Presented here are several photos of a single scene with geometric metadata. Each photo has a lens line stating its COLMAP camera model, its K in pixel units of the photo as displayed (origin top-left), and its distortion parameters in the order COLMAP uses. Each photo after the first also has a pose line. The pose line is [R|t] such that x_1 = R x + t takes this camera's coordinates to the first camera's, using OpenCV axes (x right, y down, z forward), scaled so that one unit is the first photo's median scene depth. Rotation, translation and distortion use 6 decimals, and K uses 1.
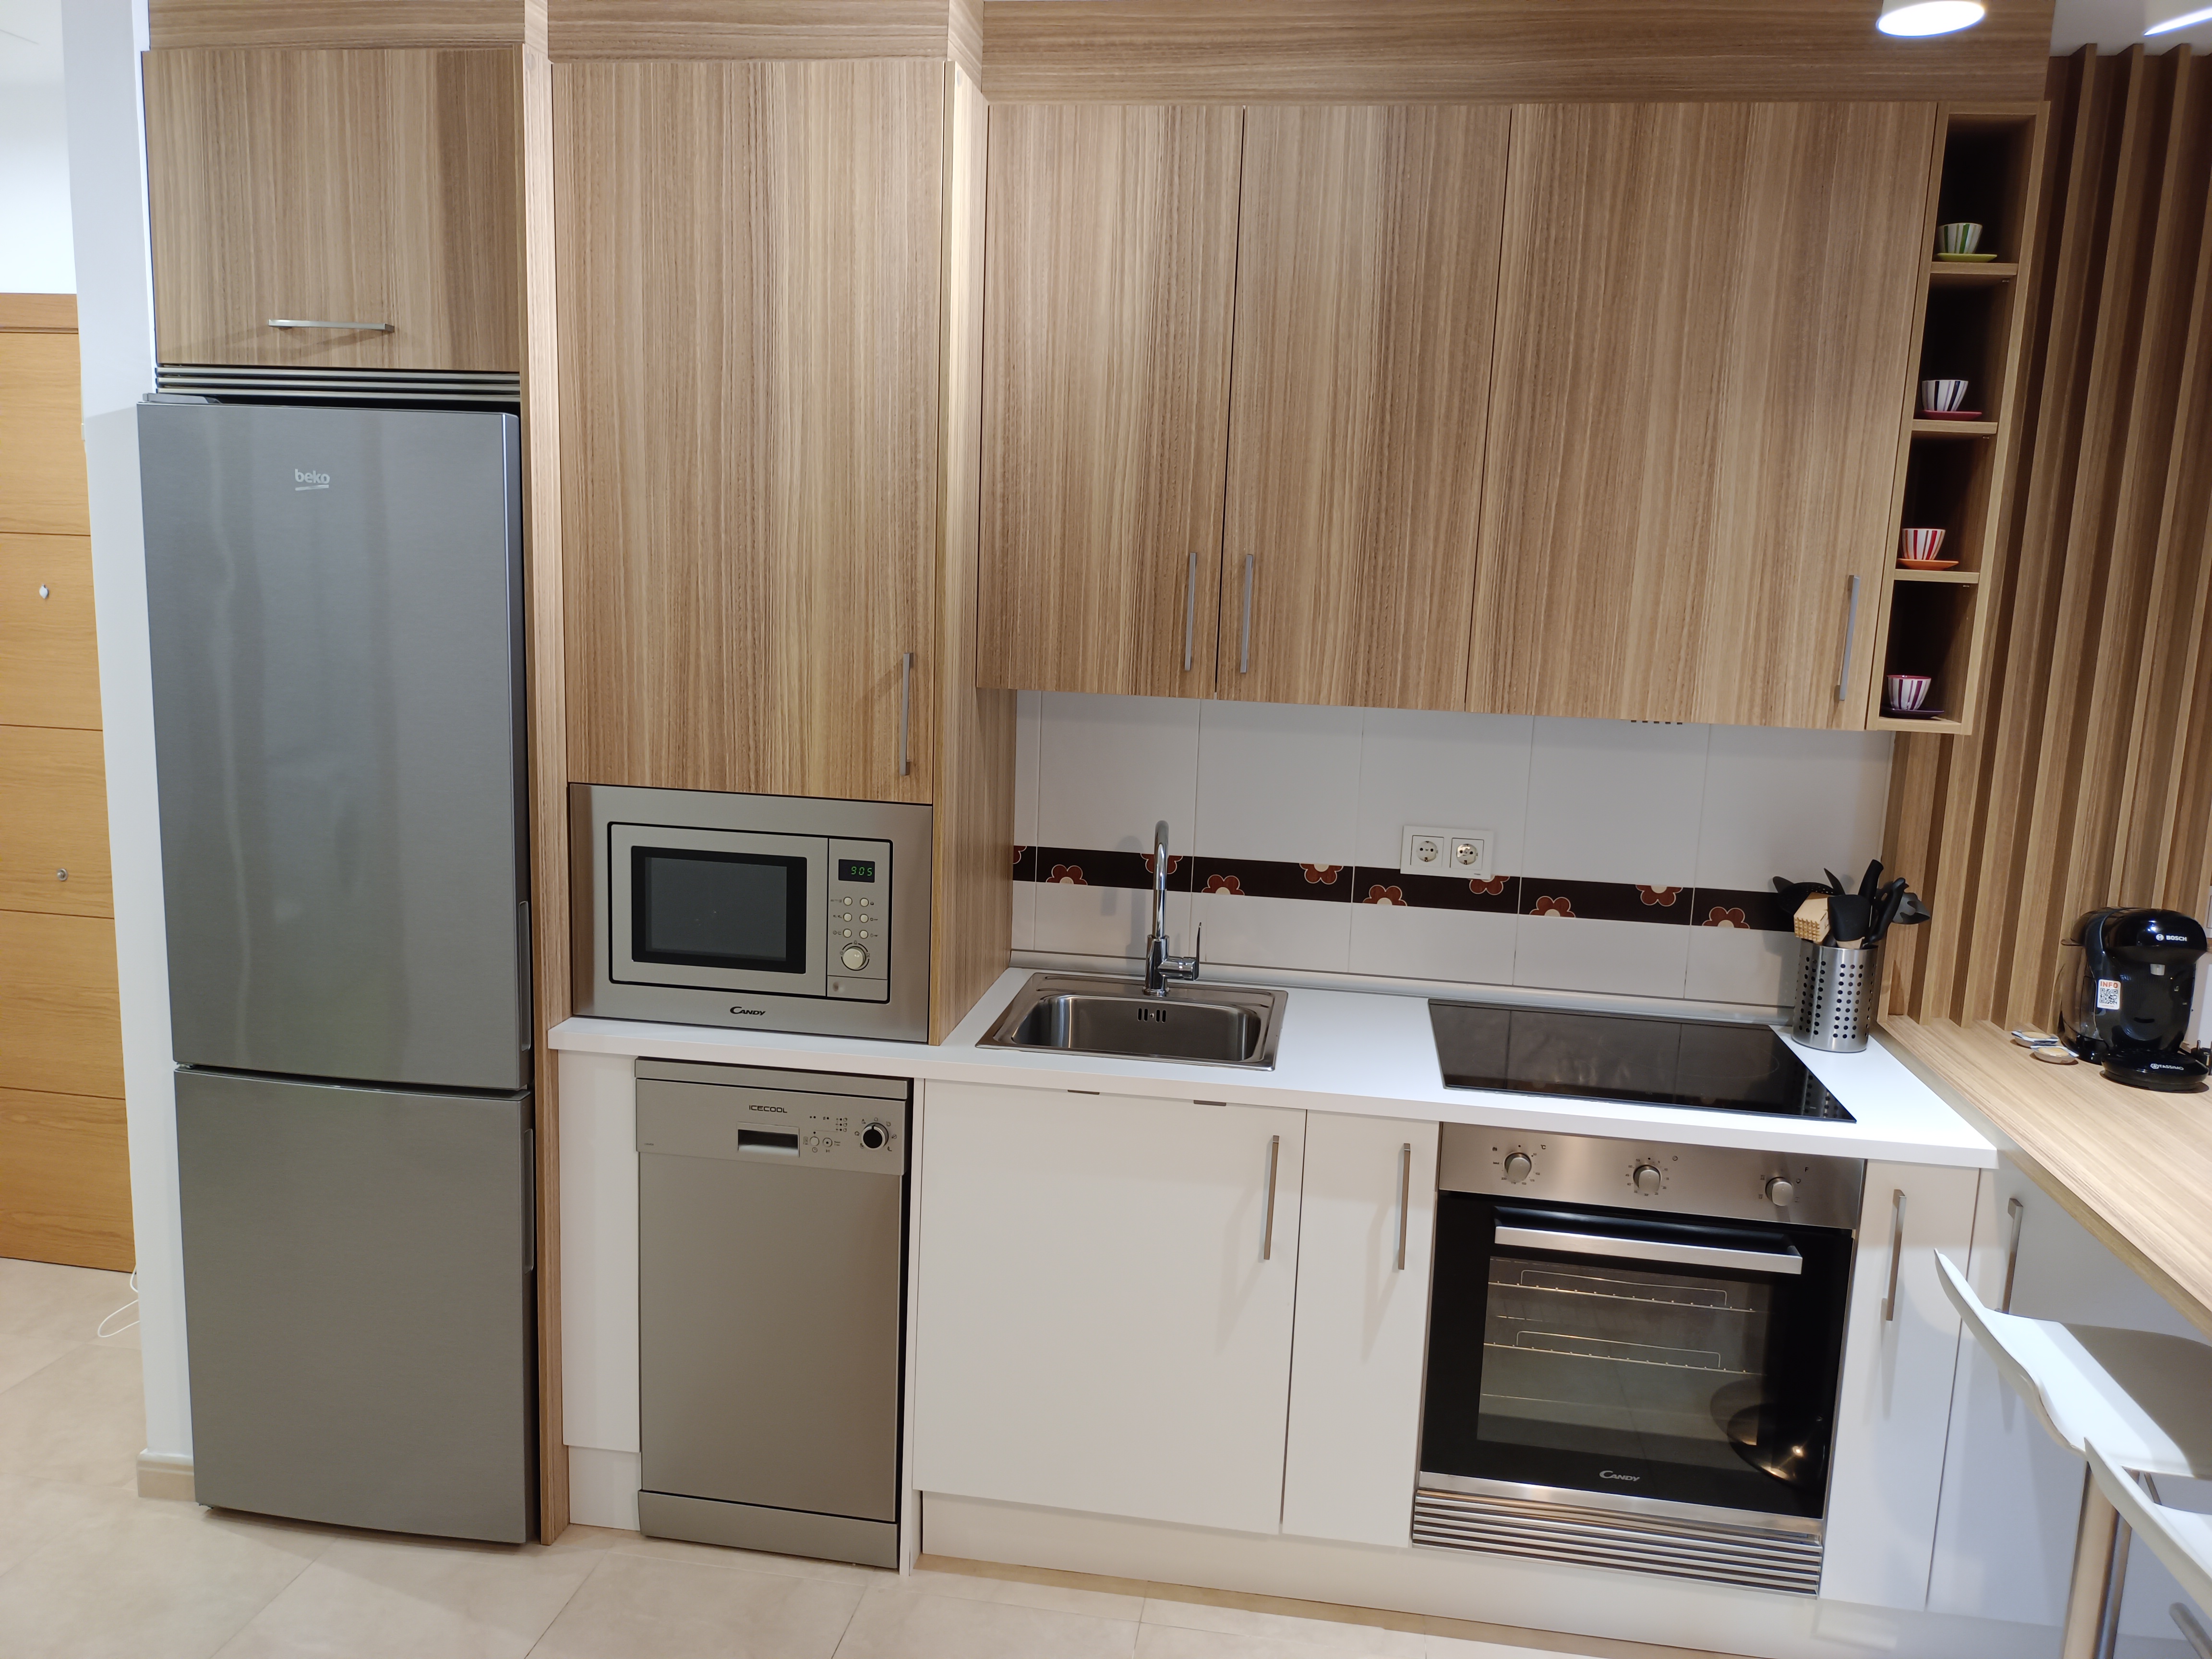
lens RADIAL K [[1623.5, 0, 1106.0], [0, 1623.5, 829.5], [0, 0, 1]] dist [0.062629, -0.080687]
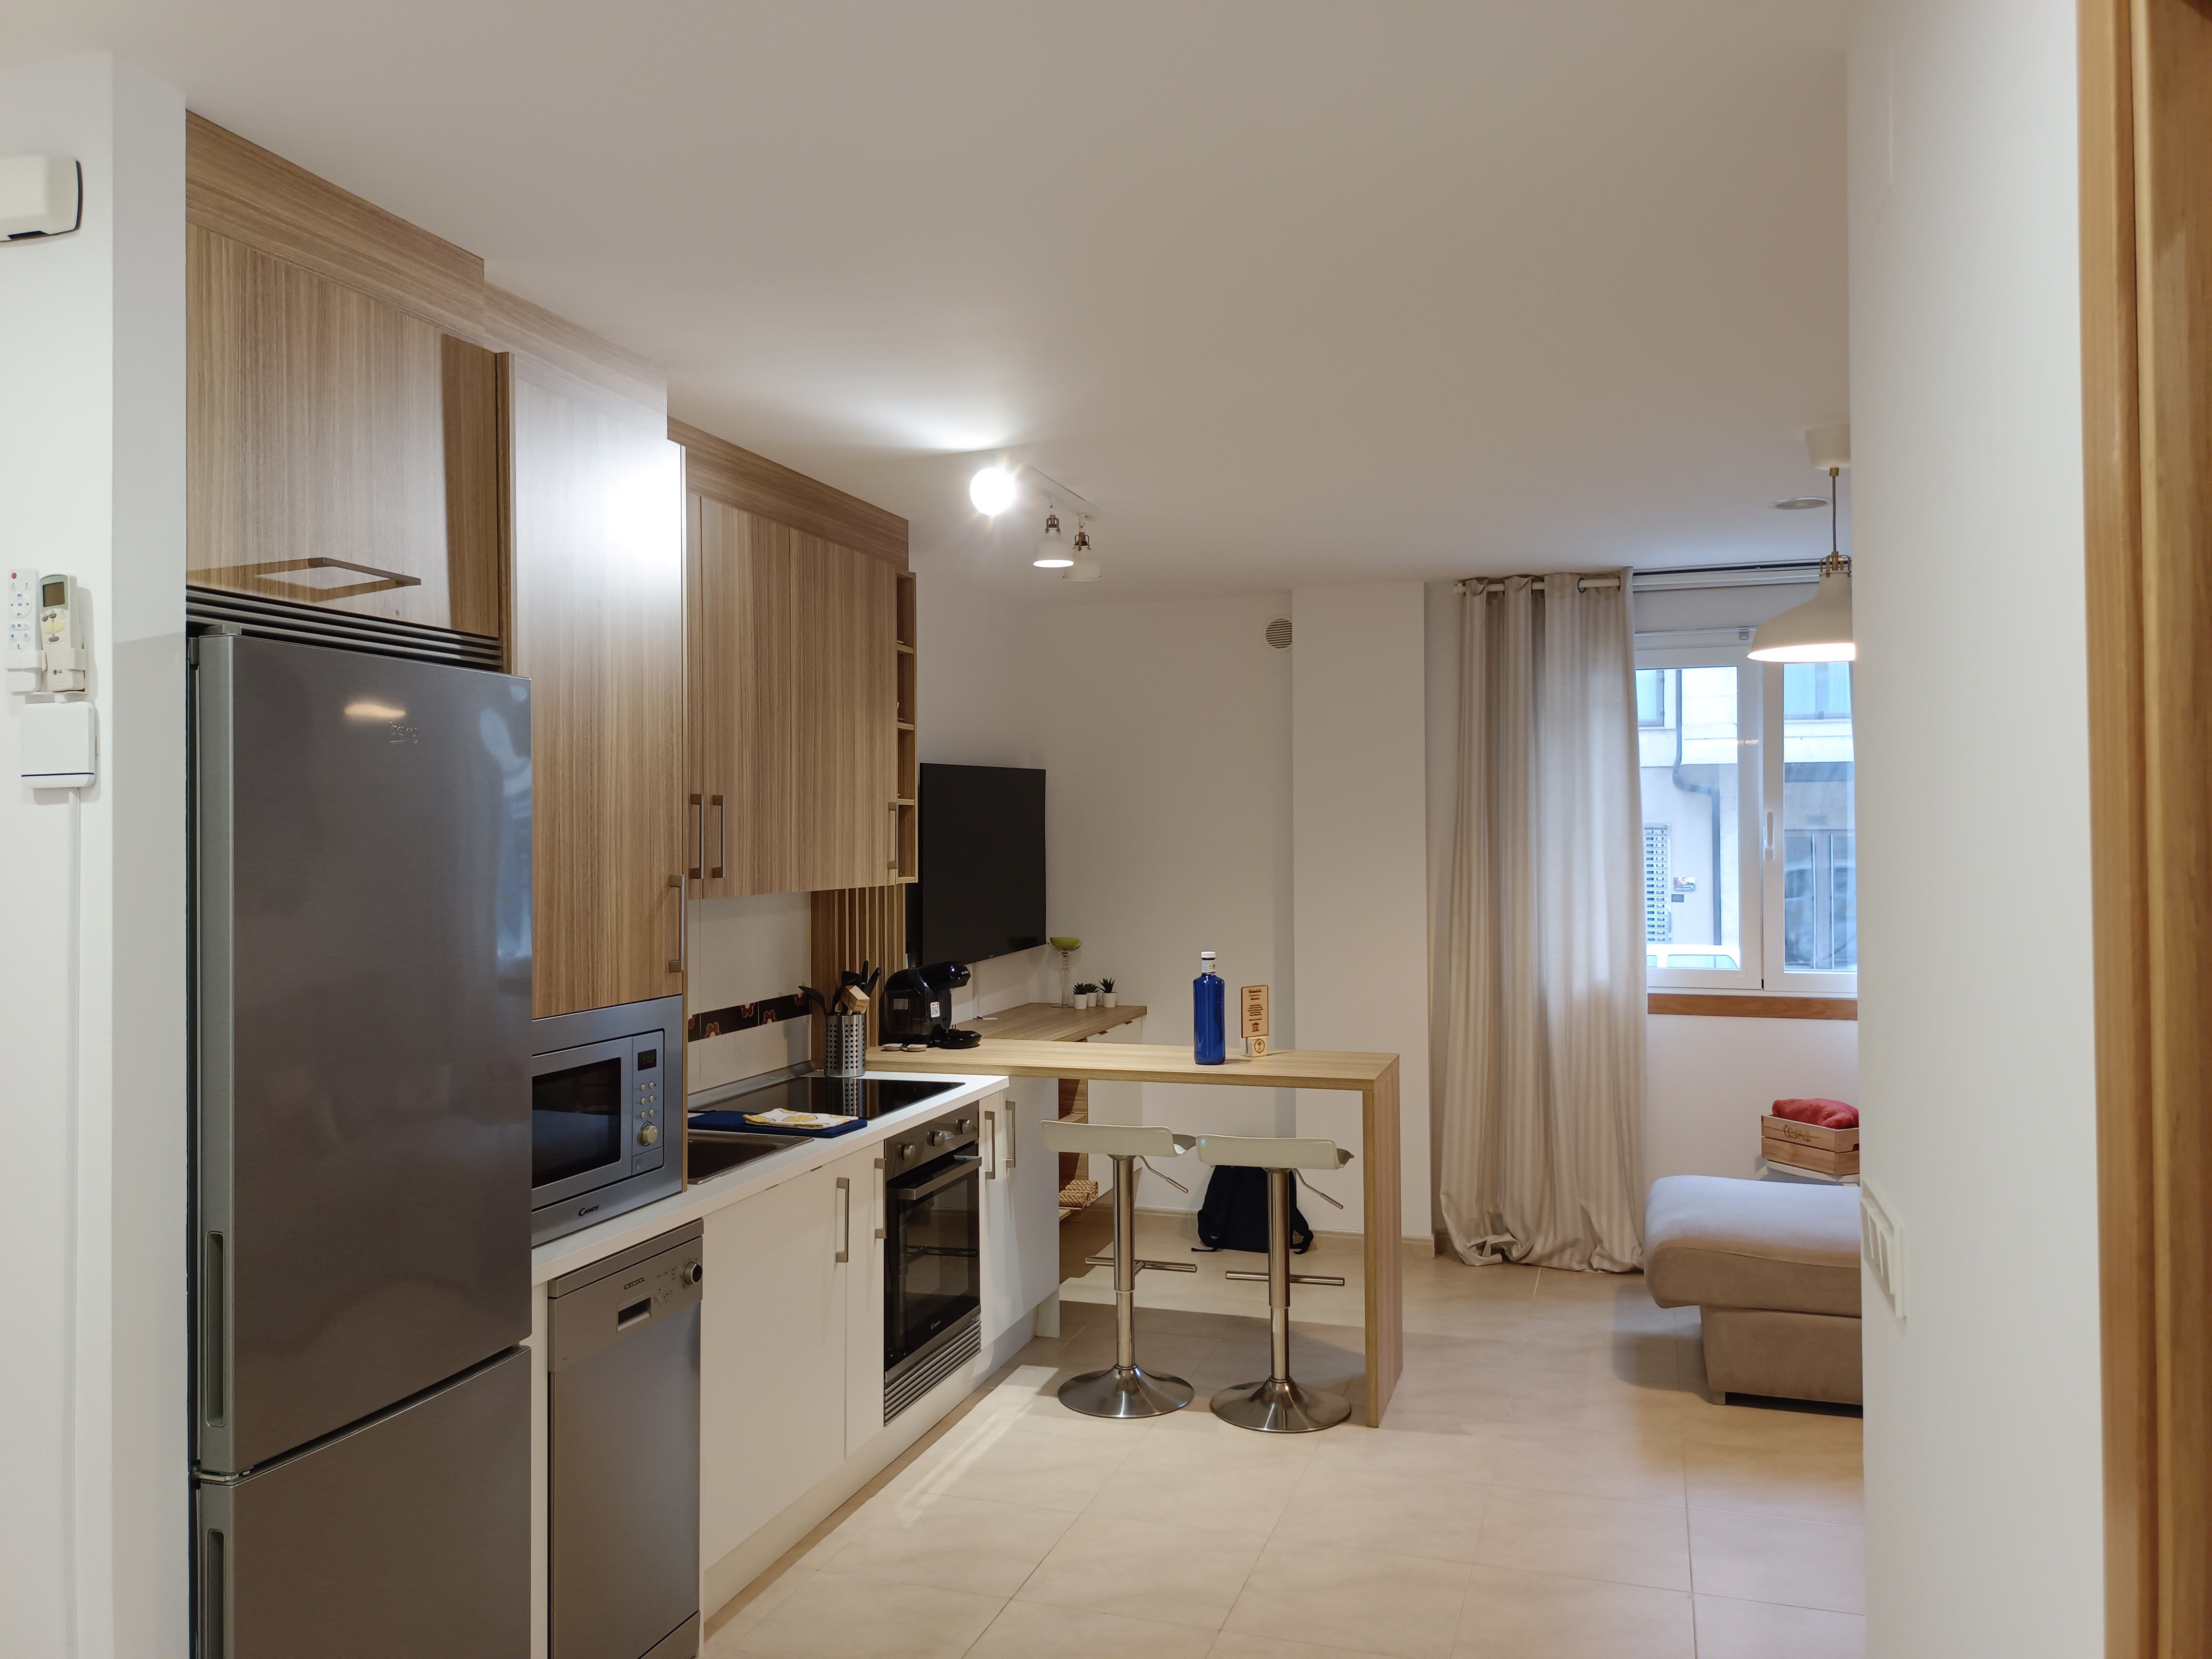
lens RADIAL K [[1623.5, 0, 1106.0], [0, 1623.5, 829.5], [0, 0, 1]] dist [0.062629, -0.080687]
pose [[0.161018, -0.036636, 0.986271, -1.304415], [0.179740, 0.983688, 0.007196, -0.091274], [-0.970447, 0.176113, 0.164976, 0.452653]]
